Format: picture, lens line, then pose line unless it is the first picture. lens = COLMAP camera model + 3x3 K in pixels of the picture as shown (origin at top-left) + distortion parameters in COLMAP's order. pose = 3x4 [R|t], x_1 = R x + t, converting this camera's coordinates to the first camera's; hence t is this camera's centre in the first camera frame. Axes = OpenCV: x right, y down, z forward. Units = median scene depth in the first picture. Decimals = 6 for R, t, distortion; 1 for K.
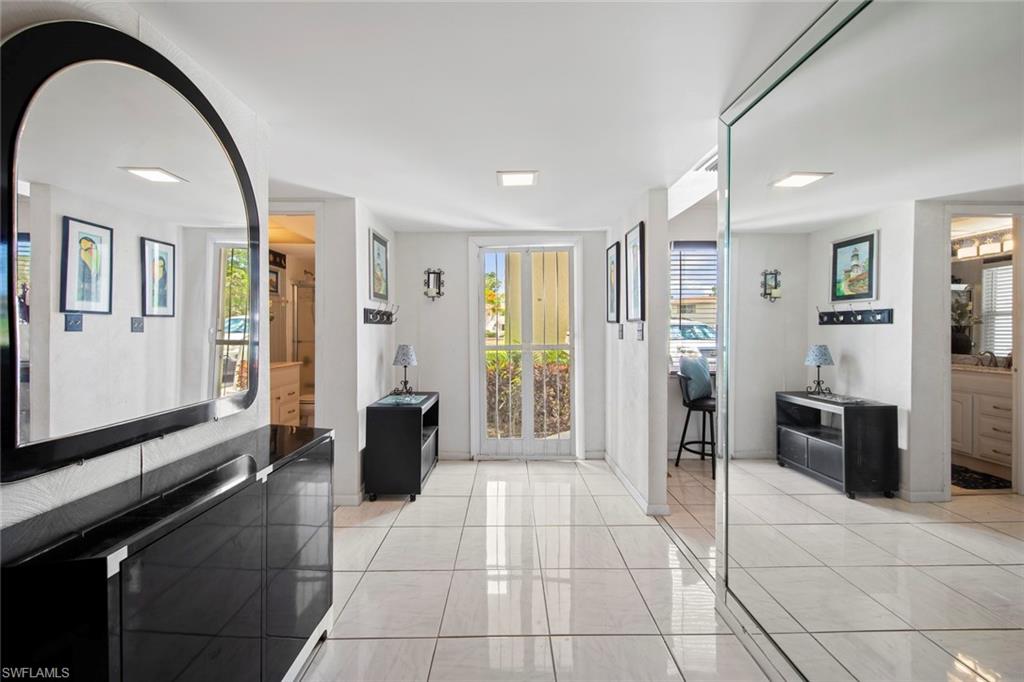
lens RADIAL K [[403.9, 0, 511.6], [0, 403.9, 334.1], [0, 0, 1]] dist [0.004059, -0.000205]
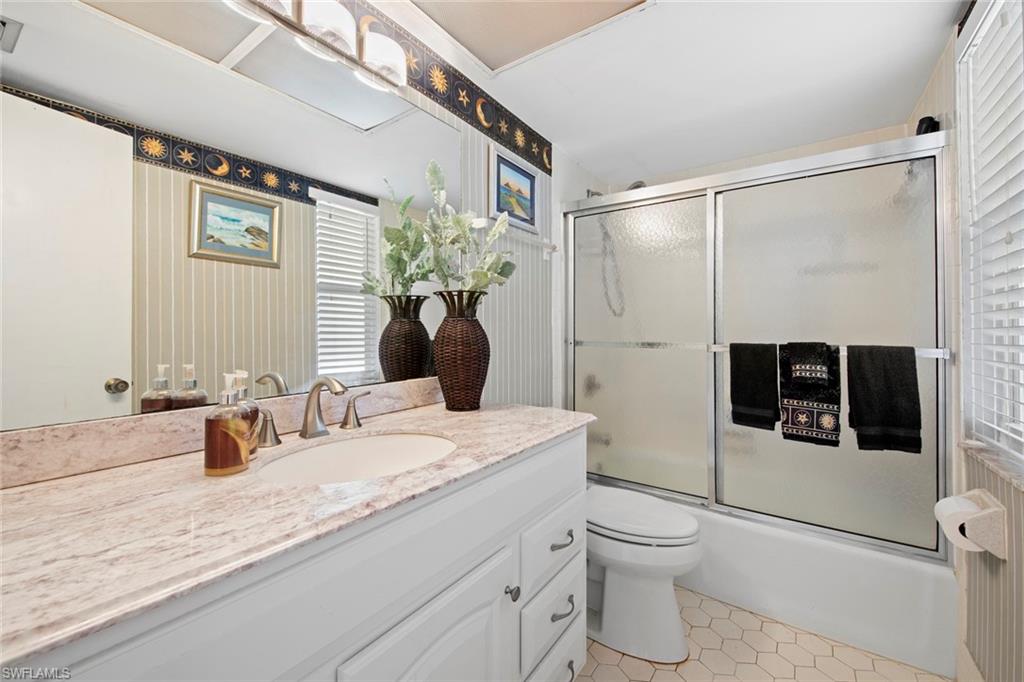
lens RADIAL K [[403.9, 0, 513.4], [0, 403.9, 339.0], [0, 0, 1]] dist [0.004059, -0.000205]
pose [[0.813273, 0.003762, -0.581871, -0.338902], [-0.003535, 0.999993, 0.001524, 0.015011], [0.581872, 0.000818, 0.813280, 0.624662]]
